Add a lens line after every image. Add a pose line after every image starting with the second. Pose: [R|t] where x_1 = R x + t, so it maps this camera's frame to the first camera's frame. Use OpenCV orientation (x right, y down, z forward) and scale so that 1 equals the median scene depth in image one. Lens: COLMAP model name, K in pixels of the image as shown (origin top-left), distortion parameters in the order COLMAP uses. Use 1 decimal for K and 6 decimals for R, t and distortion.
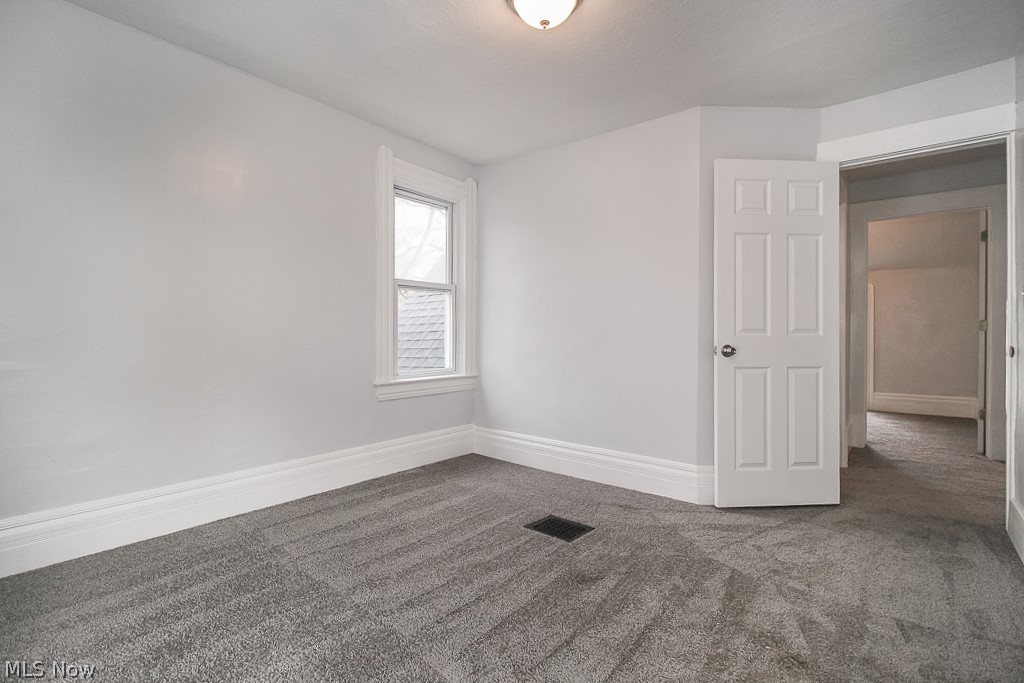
lens RADIAL K [[494.1, 0, 503.9], [0, 494.1, 335.8], [0, 0, 1]] dist [-0.006693, -0.002243]
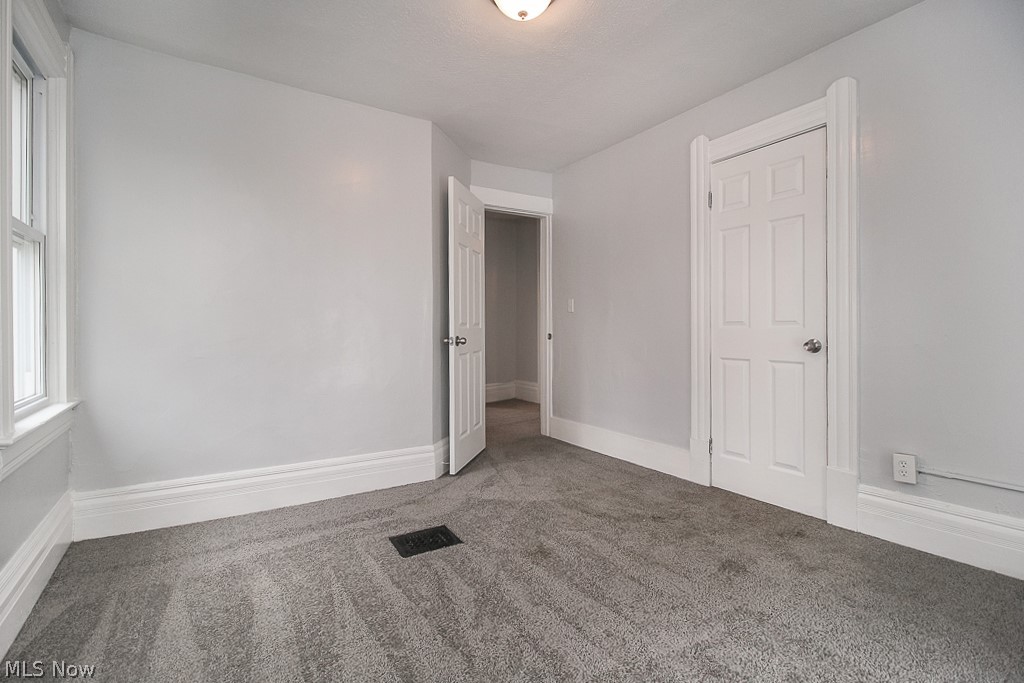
lens RADIAL K [[485.8, 0, 508.5], [0, 485.8, 332.3], [0, 0, 1]] dist [-0.003603, -0.002358]
pose [[0.305134, -0.014021, 0.952206, -0.687262], [0.008740, 0.999891, 0.011922, -0.004098], [-0.952269, 0.004685, 0.305223, 0.577692]]
